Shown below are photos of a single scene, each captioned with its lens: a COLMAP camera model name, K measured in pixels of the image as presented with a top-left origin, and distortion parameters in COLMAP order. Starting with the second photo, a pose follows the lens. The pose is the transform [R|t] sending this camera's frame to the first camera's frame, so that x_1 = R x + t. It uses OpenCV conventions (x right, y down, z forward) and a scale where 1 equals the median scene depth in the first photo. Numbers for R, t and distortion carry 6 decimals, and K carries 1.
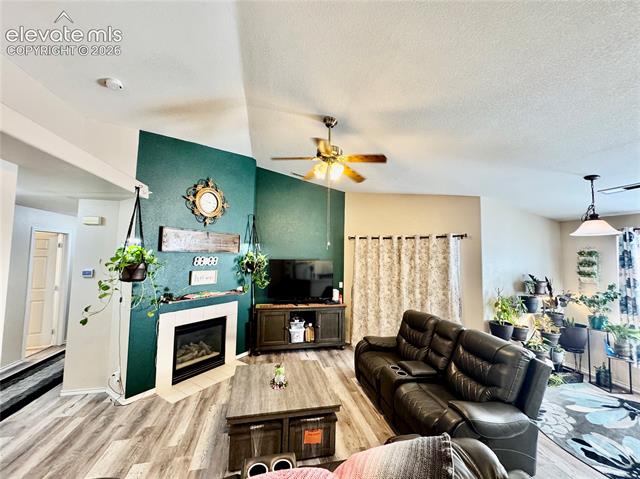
lens RADIAL K [[256.3, 0, 319.8], [0, 256.3, 239.0], [0, 0, 1]] dist [-0.000698, -0.000358]
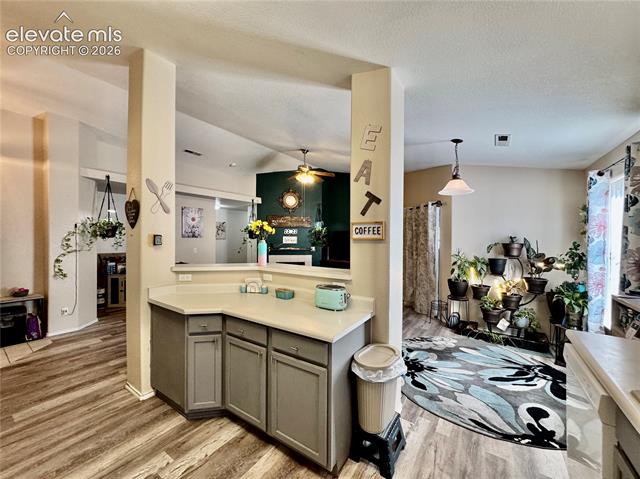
lens RADIAL K [[256.3, 0, 319.2], [0, 256.3, 237.5], [0, 0, 1]] dist [-0.000698, -0.000358]
pose [[0.683534, -0.014783, -0.729769, 1.099862], [0.053150, 0.998149, 0.029563, 0.084402], [0.727981, -0.058995, 0.683054, -0.157953]]
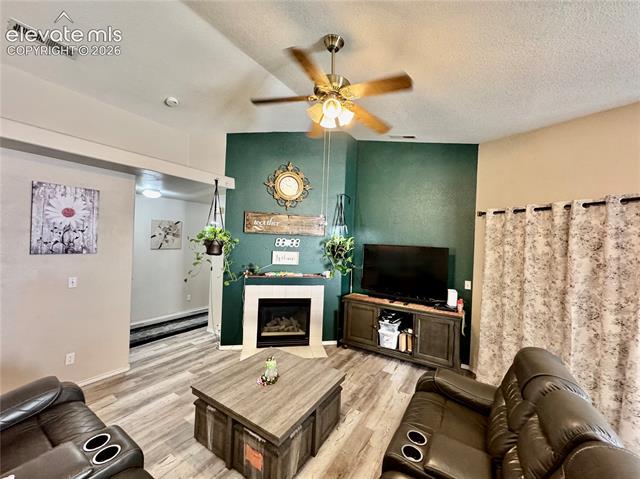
lens RADIAL K [[256.3, 0, 318.3], [0, 256.3, 239.3], [0, 0, 1]] dist [-0.000698, -0.000358]
pose [[0.701888, 0.006126, -0.712261, 0.392106], [0.019434, 0.999426, 0.027747, 0.045329], [0.712022, -0.033317, 0.701366, 0.352393]]
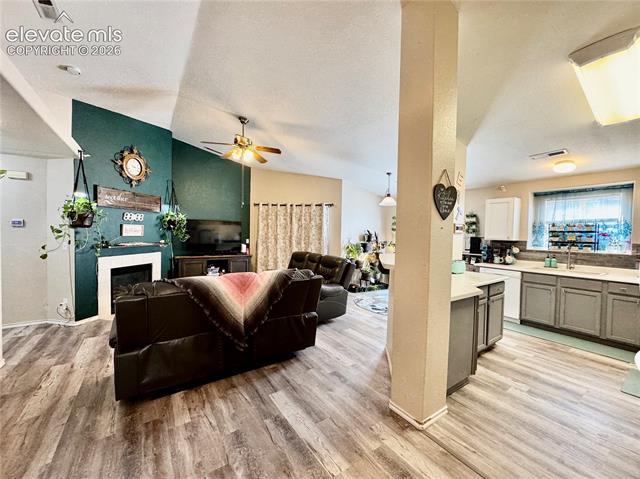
lens RADIAL K [[256.3, 0, 319.7], [0, 256.3, 239.0], [0, 0, 1]] dist [-0.000698, -0.000358]
pose [[0.927823, -0.009574, 0.372898, -0.083509], [-0.027268, 0.995255, 0.093398, 0.053230], [-0.372023, -0.096825, 0.923160, -0.439391]]
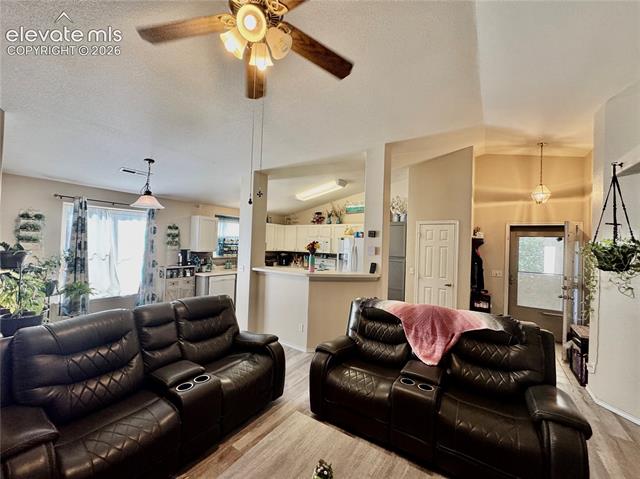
lens RADIAL K [[256.3, 0, 316.6], [0, 256.3, 241.5], [0, 0, 1]] dist [-0.000698, -0.000358]
pose [[-0.687836, -0.036299, 0.724958, -0.300334], [-0.091871, 0.995070, -0.037344, 0.089583], [-0.720028, -0.092289, -0.687780, 0.927782]]
